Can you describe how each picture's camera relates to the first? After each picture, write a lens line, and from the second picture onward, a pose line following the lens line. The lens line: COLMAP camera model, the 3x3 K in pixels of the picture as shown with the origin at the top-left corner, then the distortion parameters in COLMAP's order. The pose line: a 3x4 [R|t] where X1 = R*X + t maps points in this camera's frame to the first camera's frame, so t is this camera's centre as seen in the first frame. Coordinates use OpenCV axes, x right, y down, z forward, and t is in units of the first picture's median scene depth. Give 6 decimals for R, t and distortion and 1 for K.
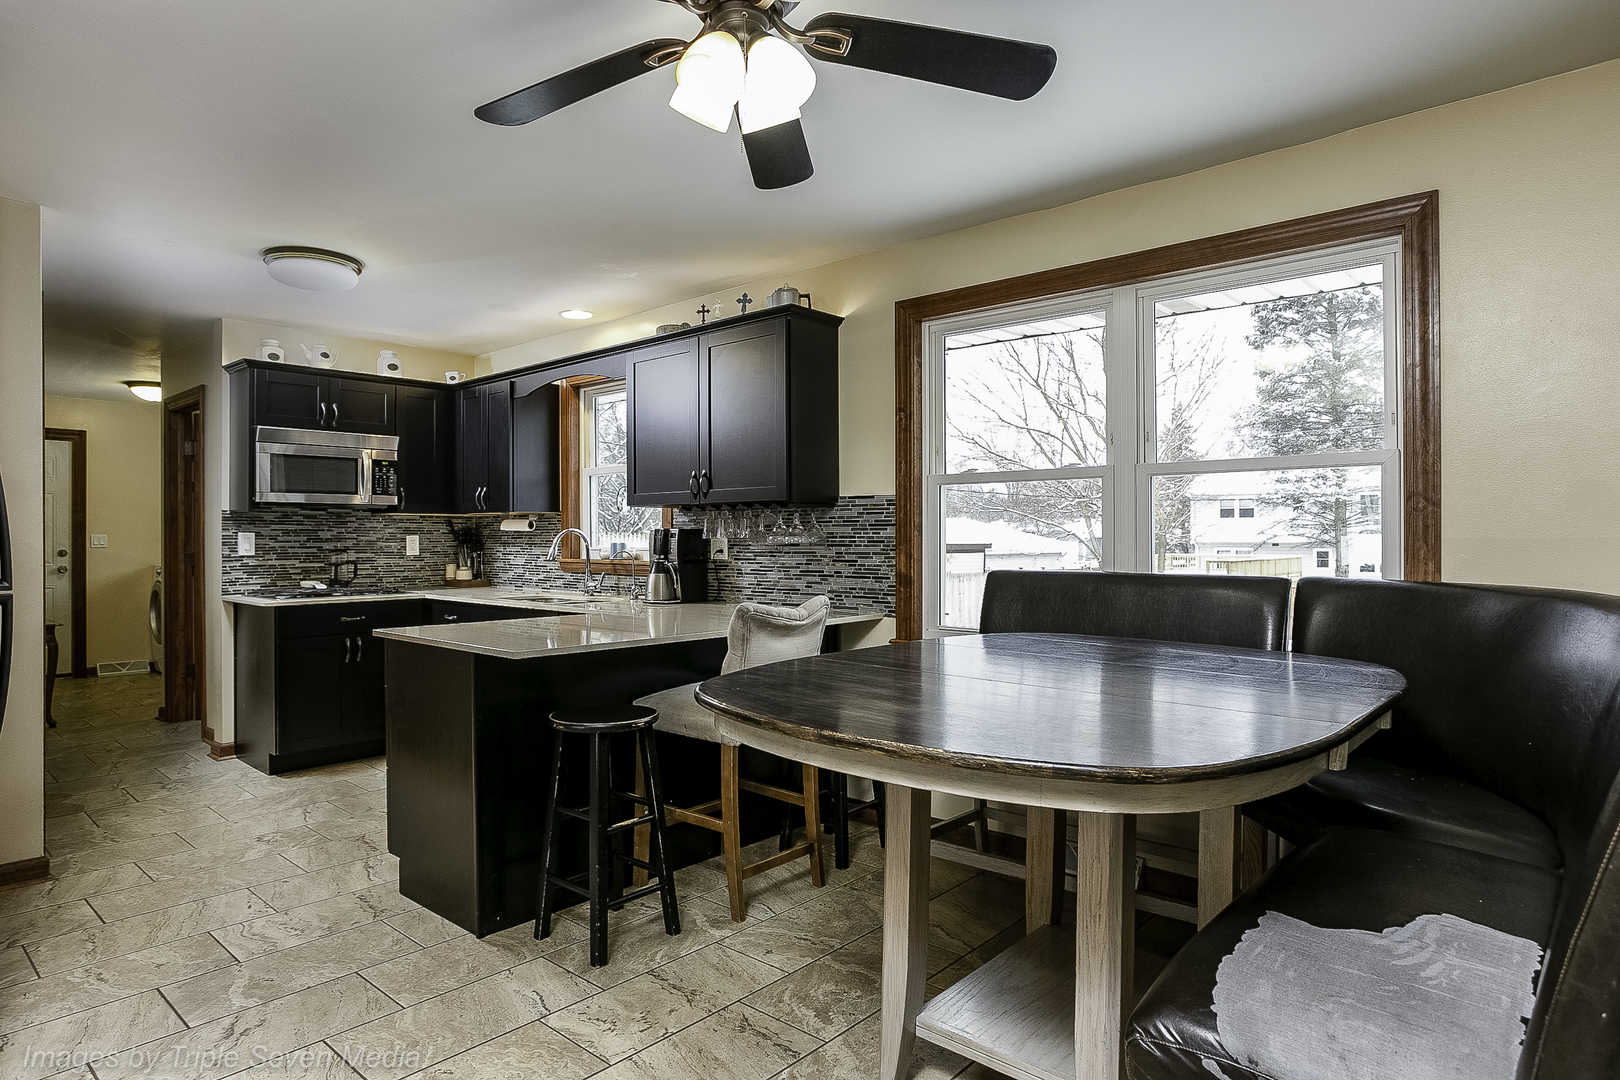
lens RADIAL K [[997.3, 0, 799.2], [0, 997.3, 534.3], [0, 0, 1]] dist [0.000223, 0.001530]
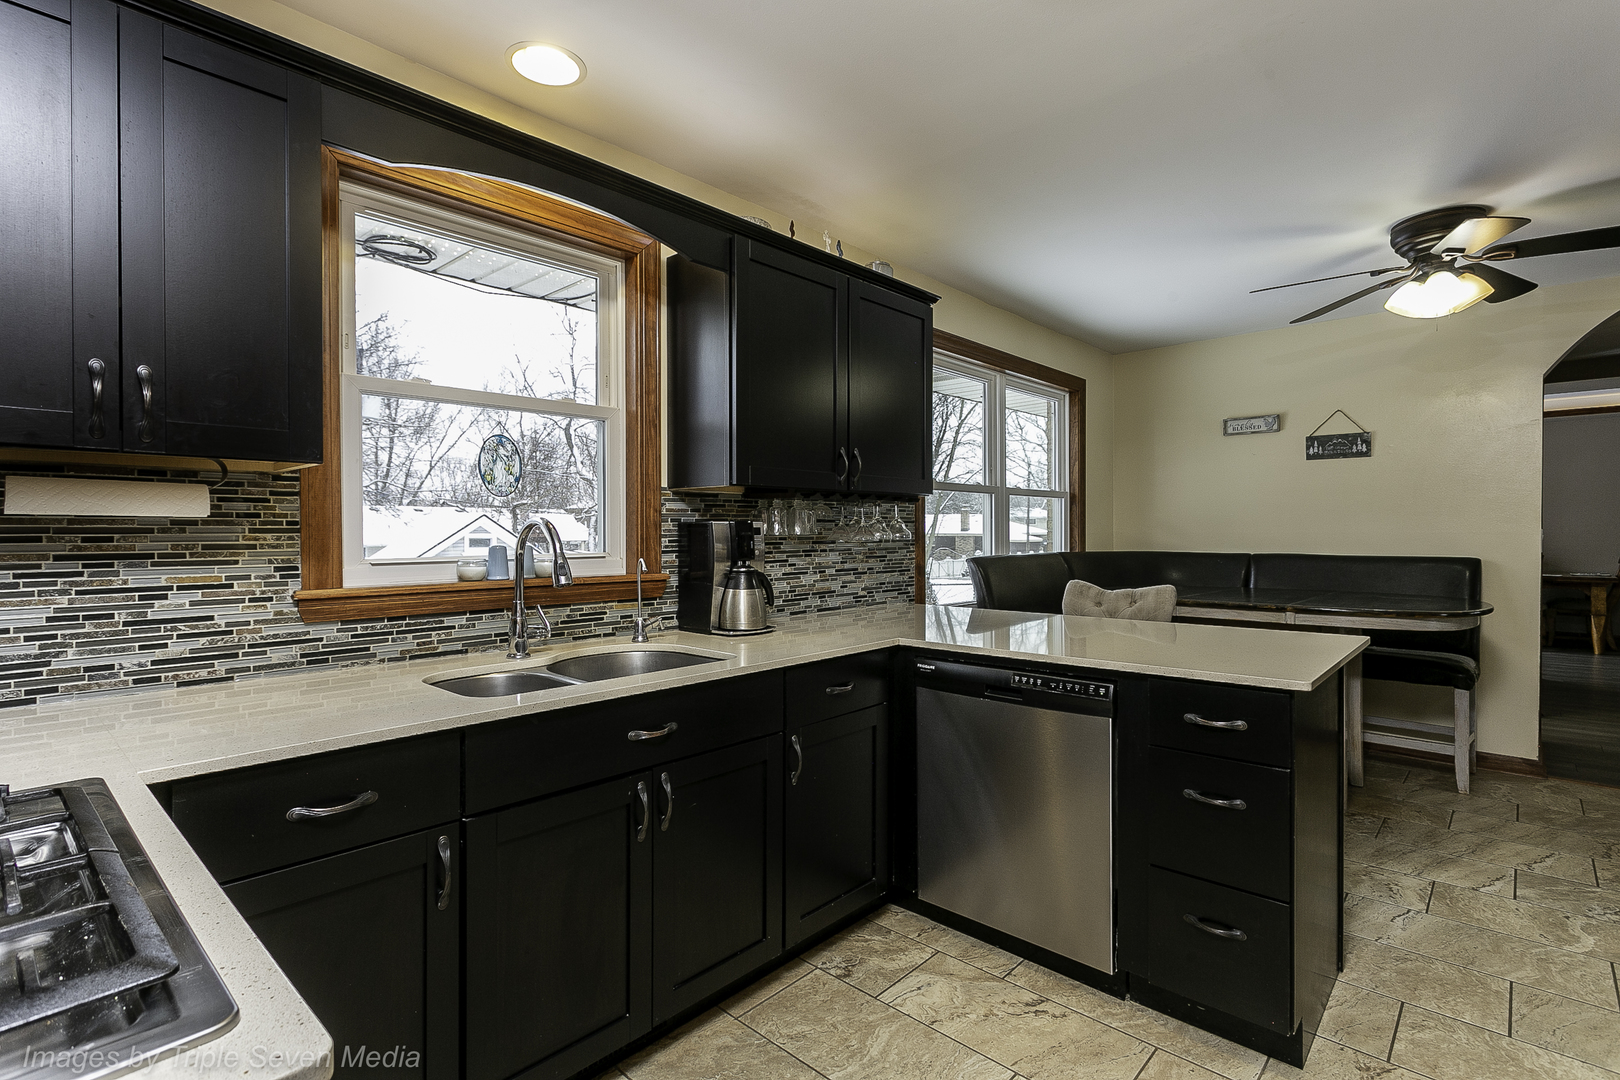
lens RADIAL K [[783.0, 0, 806.9], [0, 783.0, 532.6], [0, 0, 1]] dist [-0.005386, 0.002553]
pose [[-0.029618, 0.001014, 0.999561, -0.566703], [0.002347, 0.999997, -0.000945, 0.002324], [-0.999559, 0.002318, -0.029620, 0.837642]]
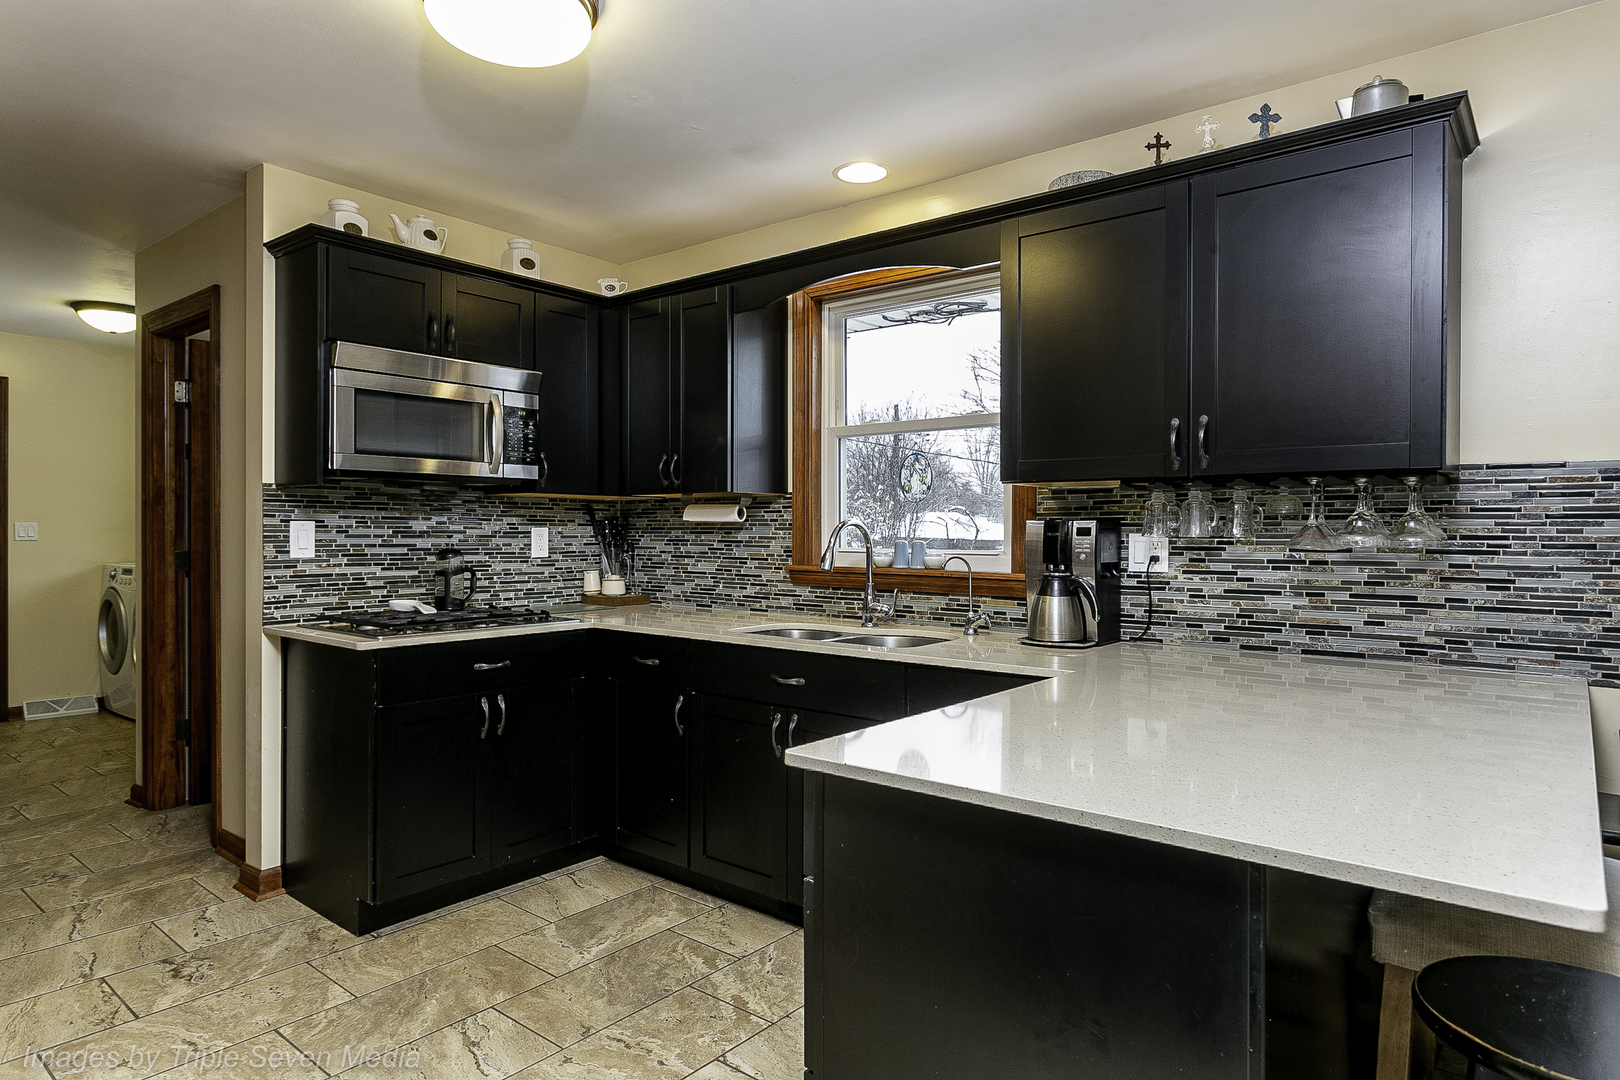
lens RADIAL K [[997.3, 0, 818.4], [0, 997.3, 540.4], [0, 0, 1]] dist [0.000223, 0.001530]
pose [[0.997294, 0.006966, 0.073192, -0.277172], [-0.007799, 0.999908, 0.011099, 0.000910], [-0.073108, -0.011639, 0.997256, 0.361339]]
